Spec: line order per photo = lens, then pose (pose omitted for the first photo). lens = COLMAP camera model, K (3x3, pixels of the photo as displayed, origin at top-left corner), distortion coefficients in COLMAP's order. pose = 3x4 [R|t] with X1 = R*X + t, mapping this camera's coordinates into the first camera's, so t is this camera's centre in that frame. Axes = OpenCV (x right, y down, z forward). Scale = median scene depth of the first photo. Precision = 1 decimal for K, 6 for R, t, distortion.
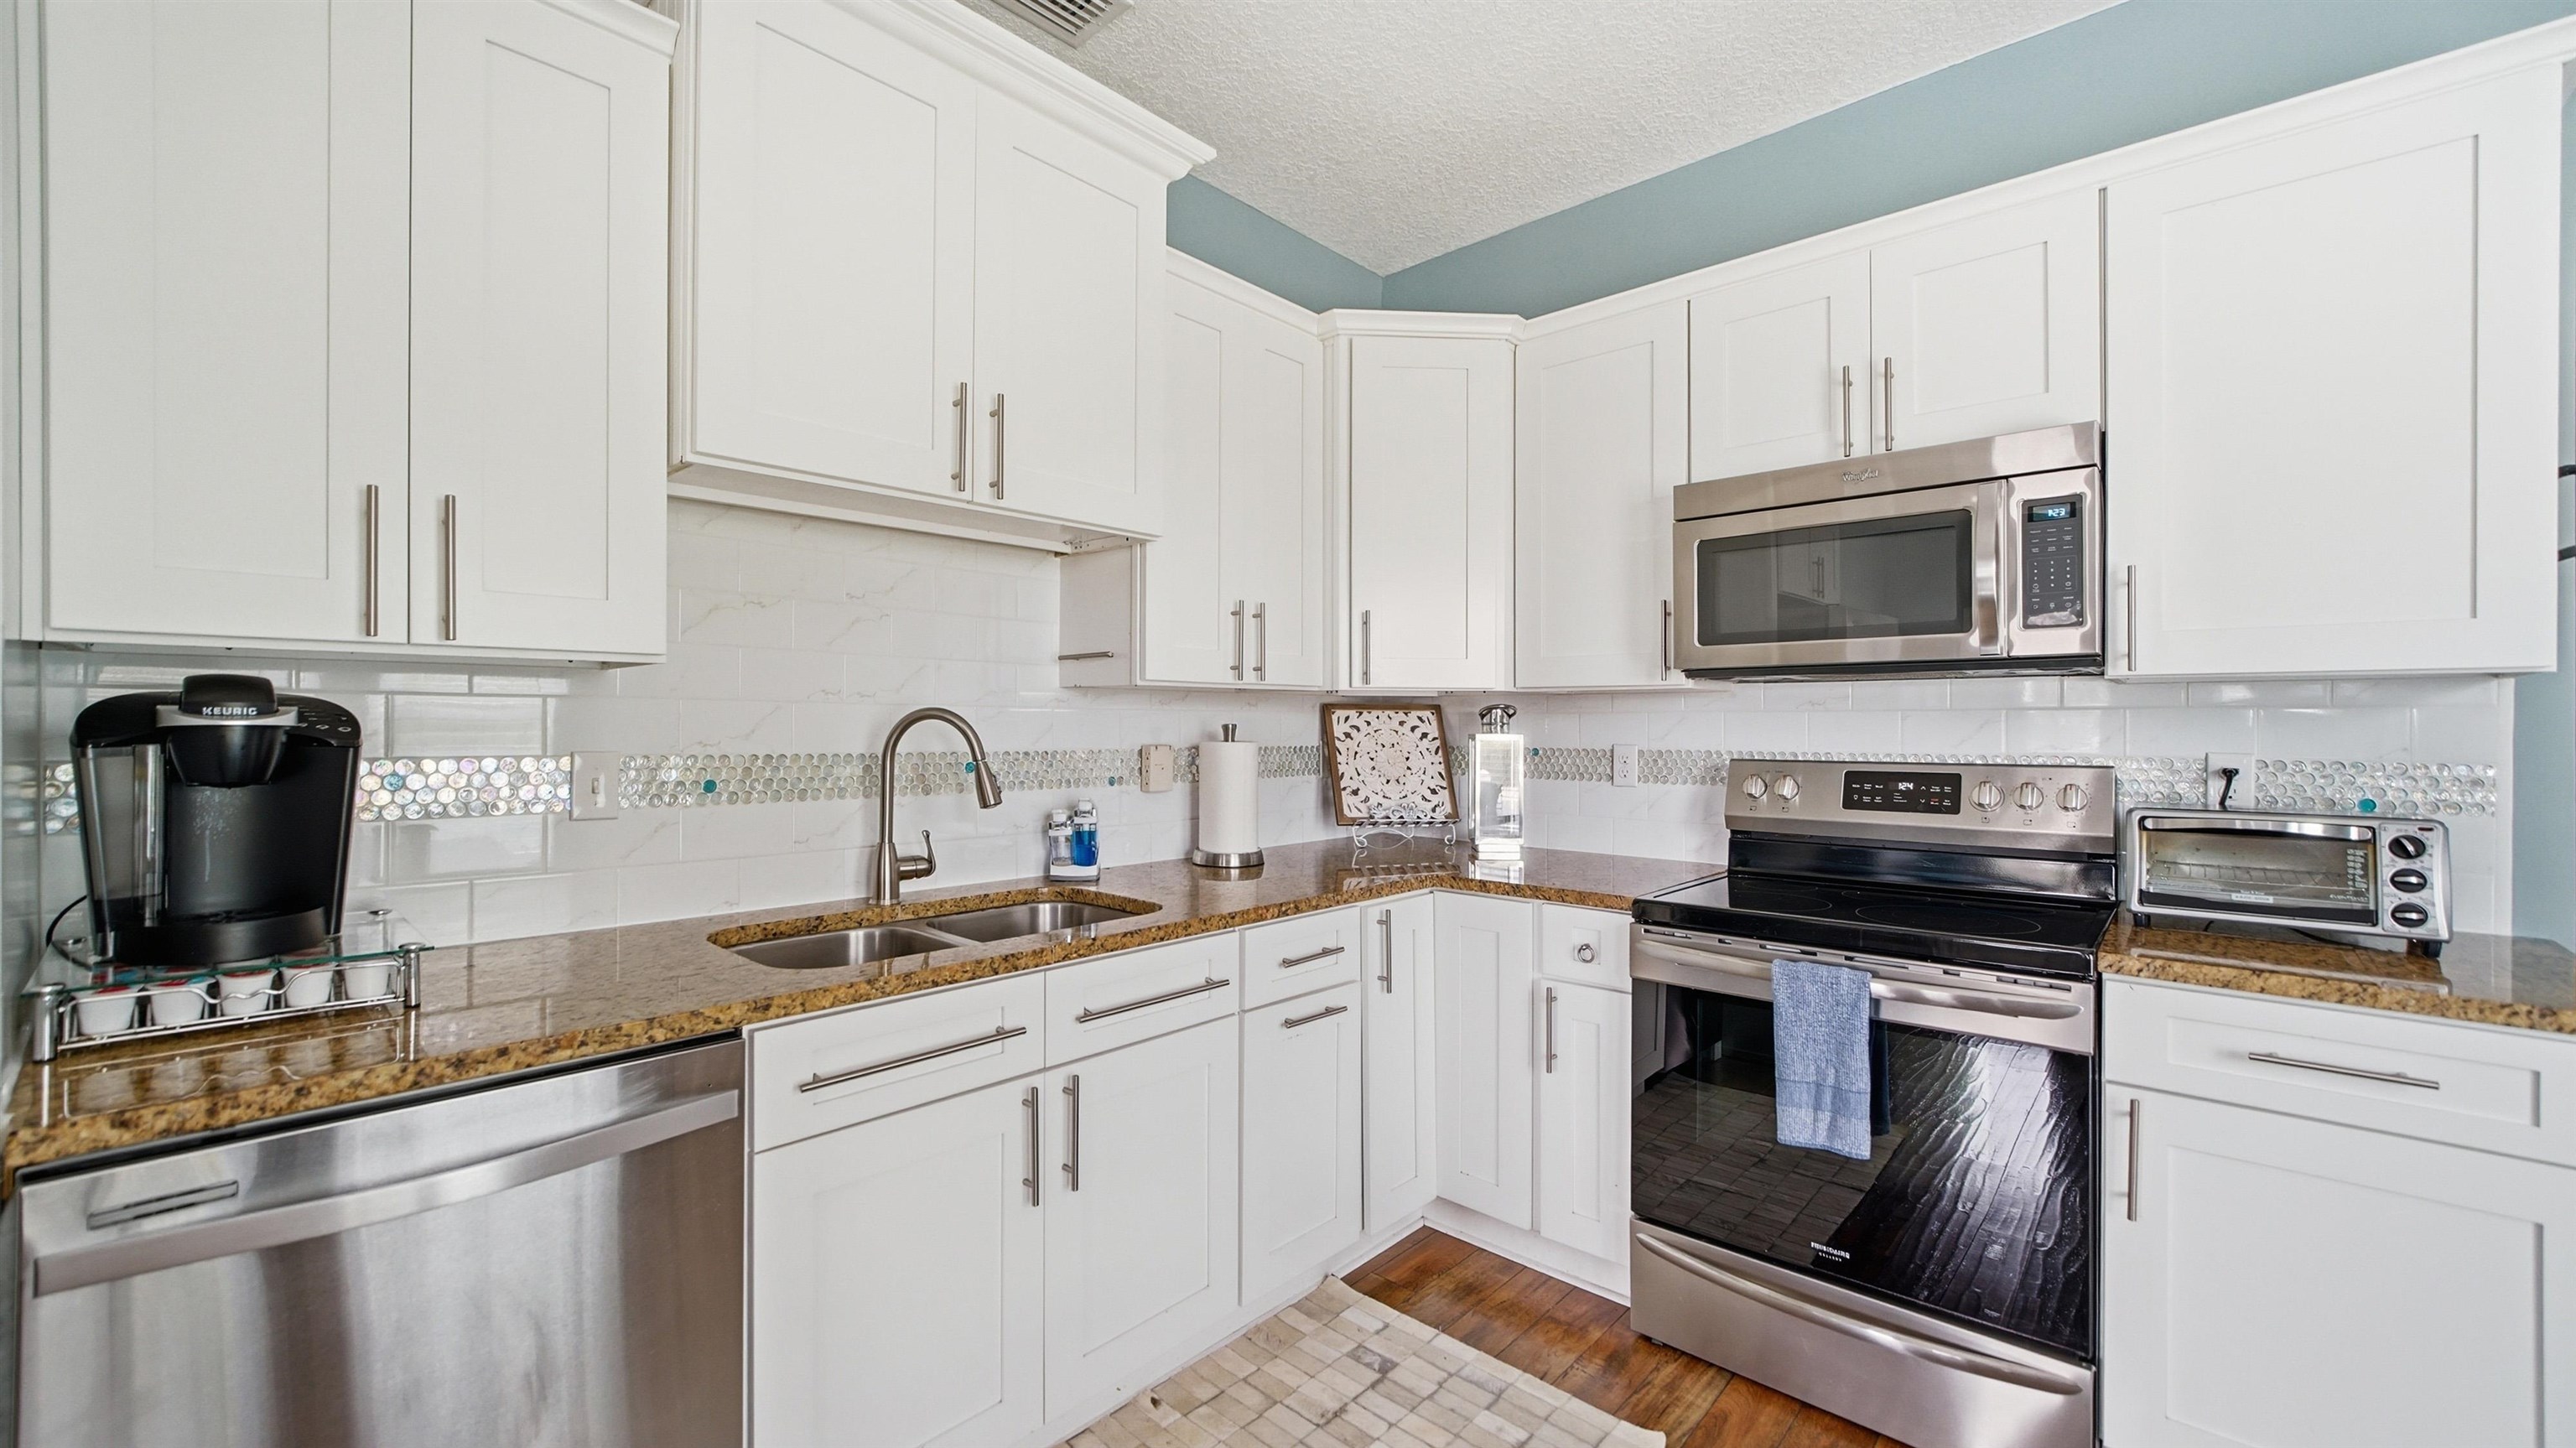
lens RADIAL K [[1013.2, 0, 1288.3], [0, 1013.2, 721.8], [0, 0, 1]] dist [-0.002384, -0.000021]
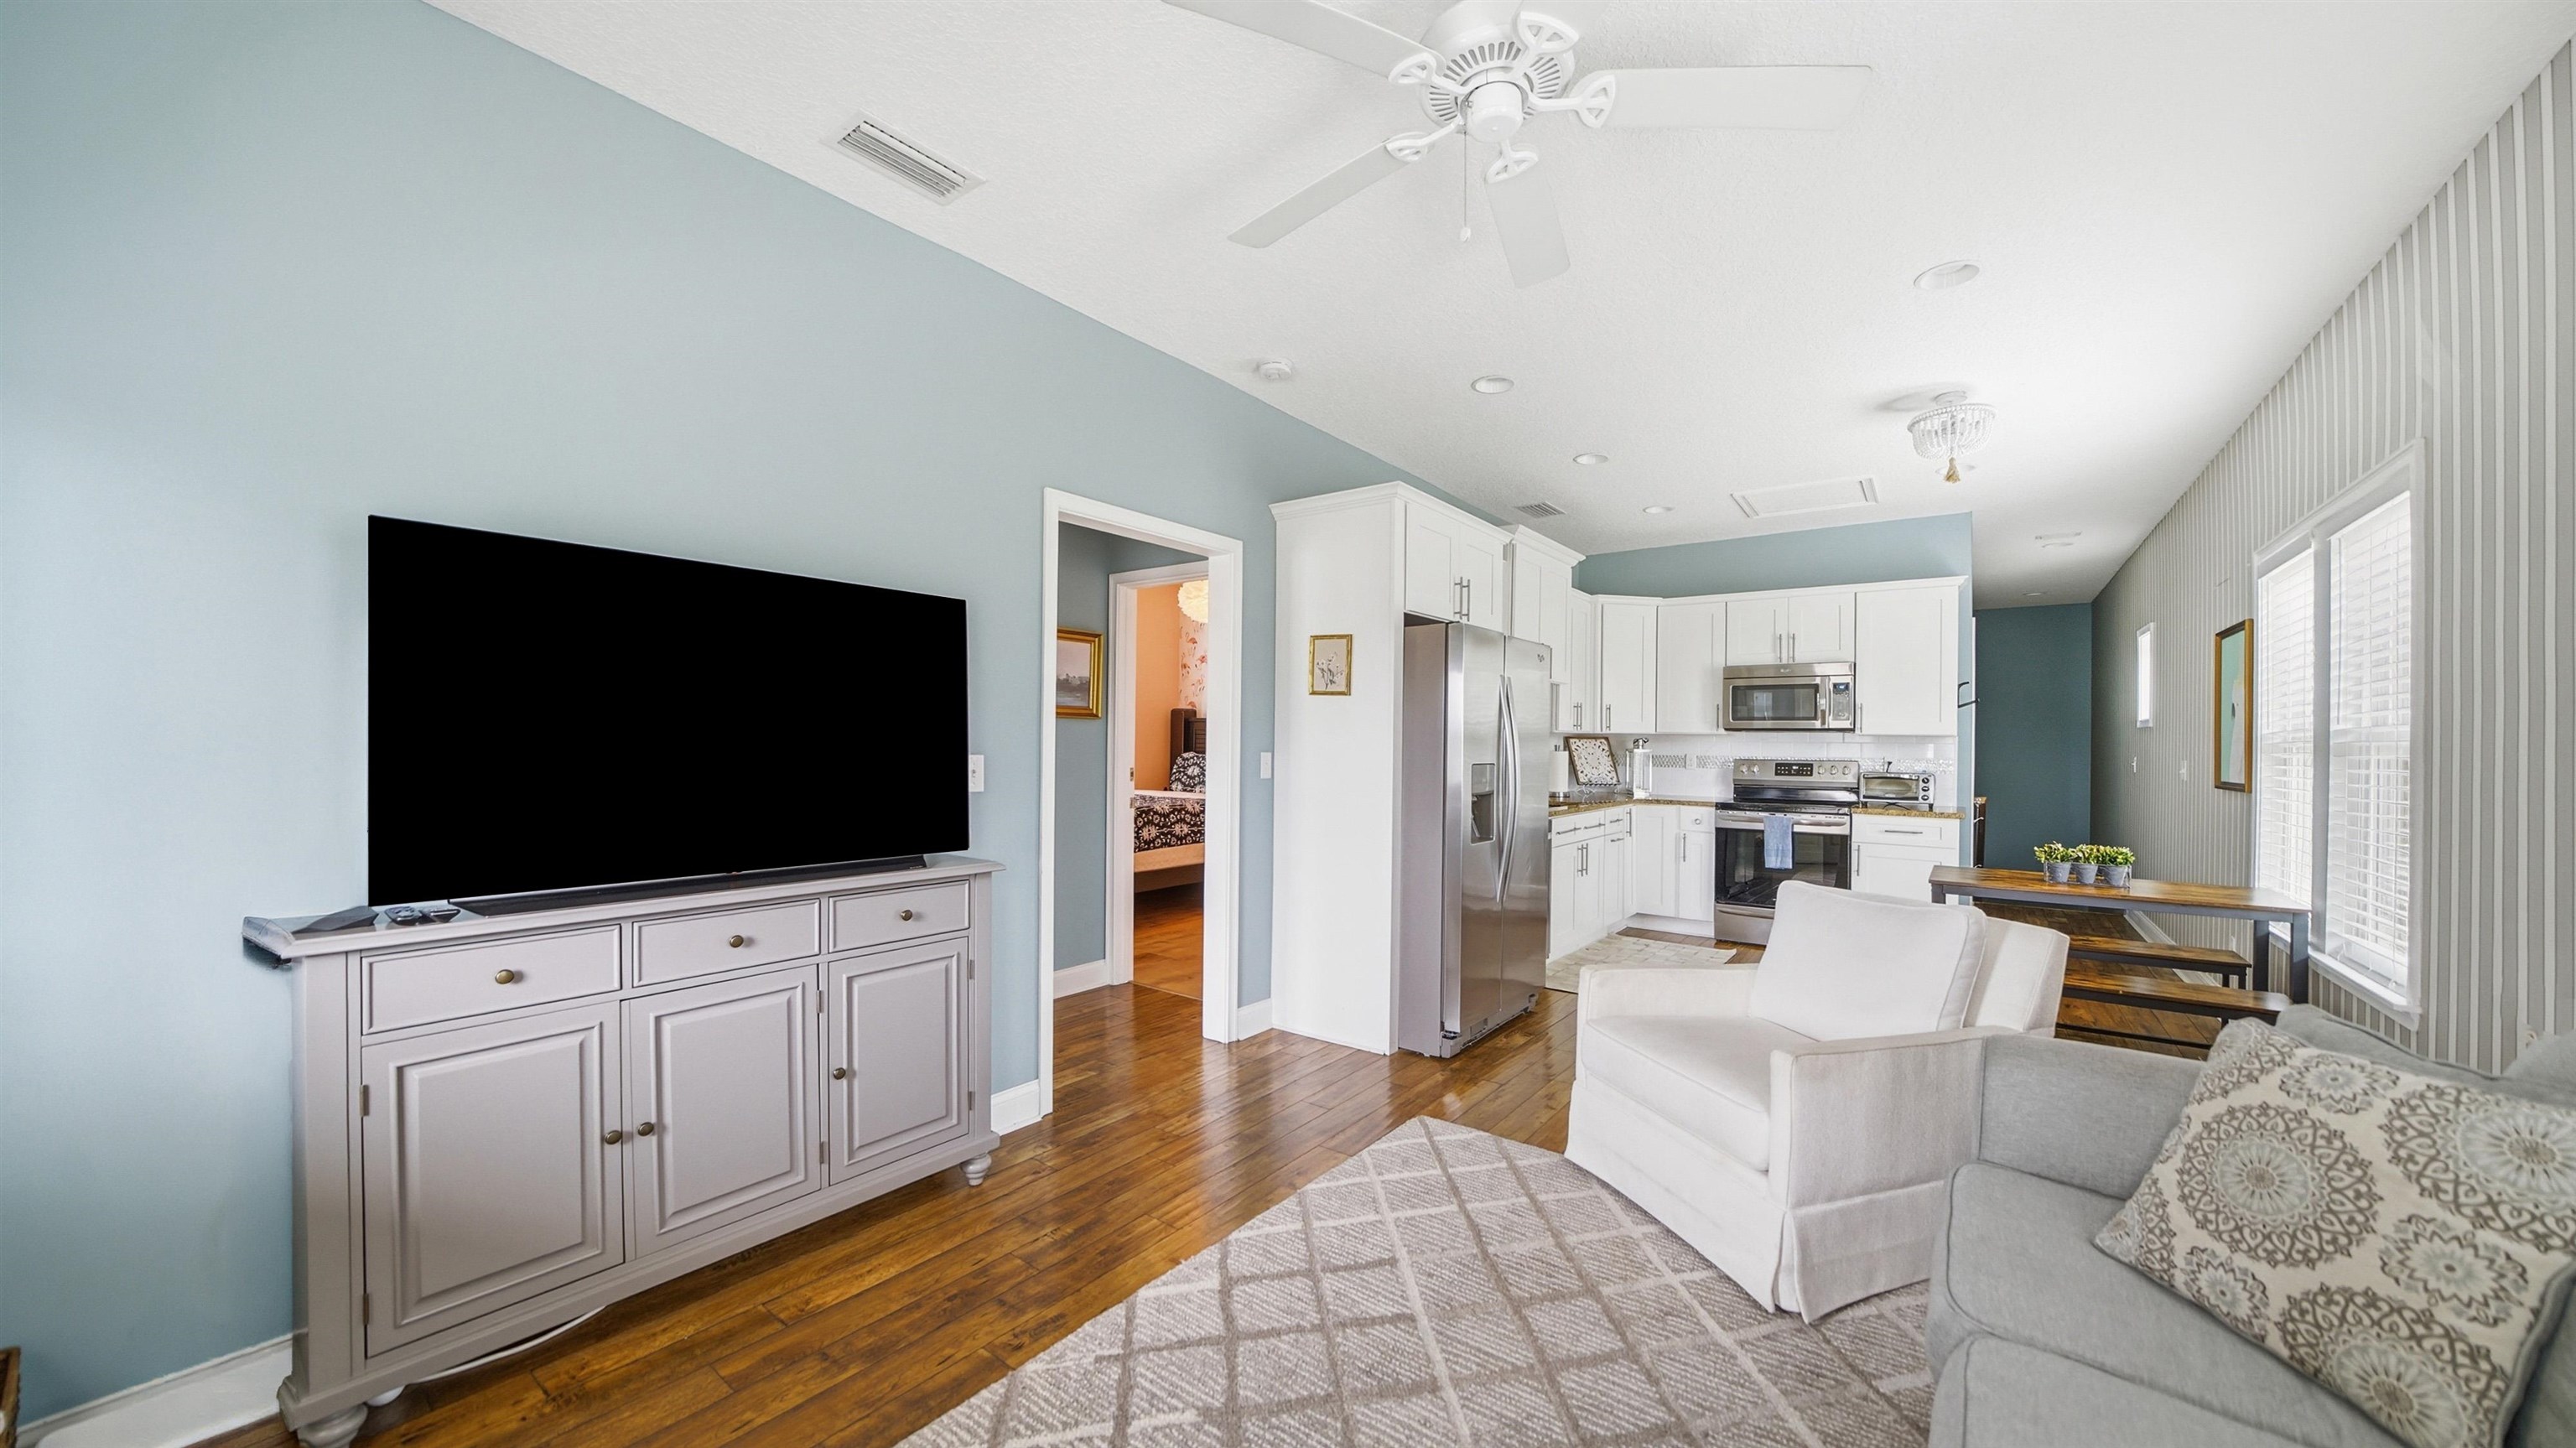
lens RADIAL K [[913.2, 0, 1287.4], [0, 913.2, 740.5], [0, 0, 1]] dist [-0.001706, -0.000035]
pose [[0.995273, 0.007300, 0.096845, -1.231147], [-0.007687, 0.999964, 0.003631, -0.017130], [-0.096815, -0.004359, 0.995293, -1.655351]]
